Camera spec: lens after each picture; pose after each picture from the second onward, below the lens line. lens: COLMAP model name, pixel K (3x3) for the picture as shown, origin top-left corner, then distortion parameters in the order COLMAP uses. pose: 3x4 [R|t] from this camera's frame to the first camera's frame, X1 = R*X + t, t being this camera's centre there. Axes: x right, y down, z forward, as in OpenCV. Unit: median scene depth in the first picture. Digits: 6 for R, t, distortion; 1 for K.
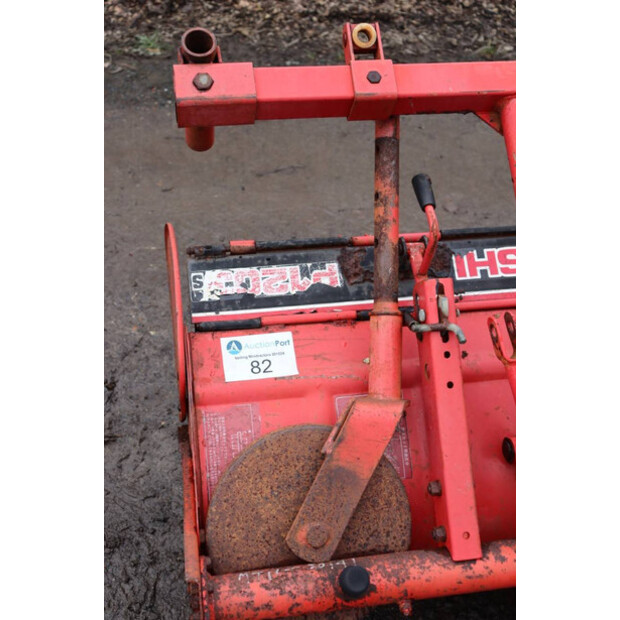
lens RADIAL K [[763.7, 0, 304.0], [0, 763.7, 312.7], [0, 0, 1]] dist [0.011057, 0.000000]
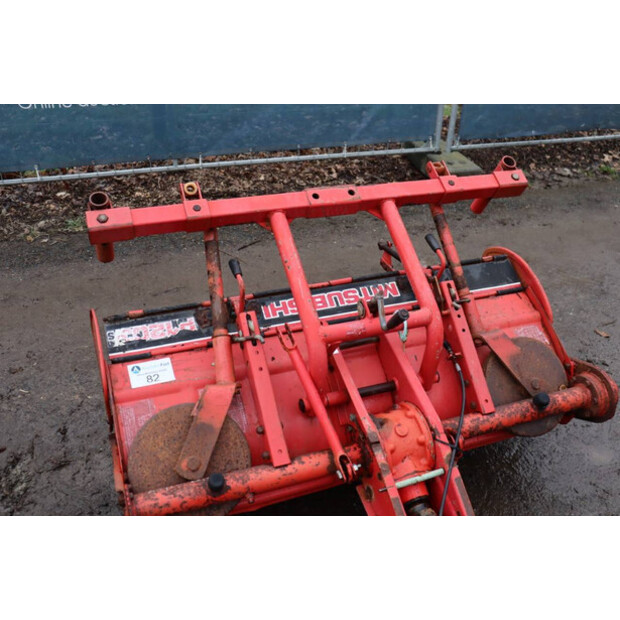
lens RADIAL K [[606.4, 0, 306.3], [0, 606.4, 309.7], [0, 0, 1]] dist [-0.074981, 0.000000]
pose [[0.980431, -0.115889, 0.159135, 0.081823], [0.144950, 0.971947, -0.185223, 0.219457], [-0.133206, 0.204665, 0.969726, -0.369302]]
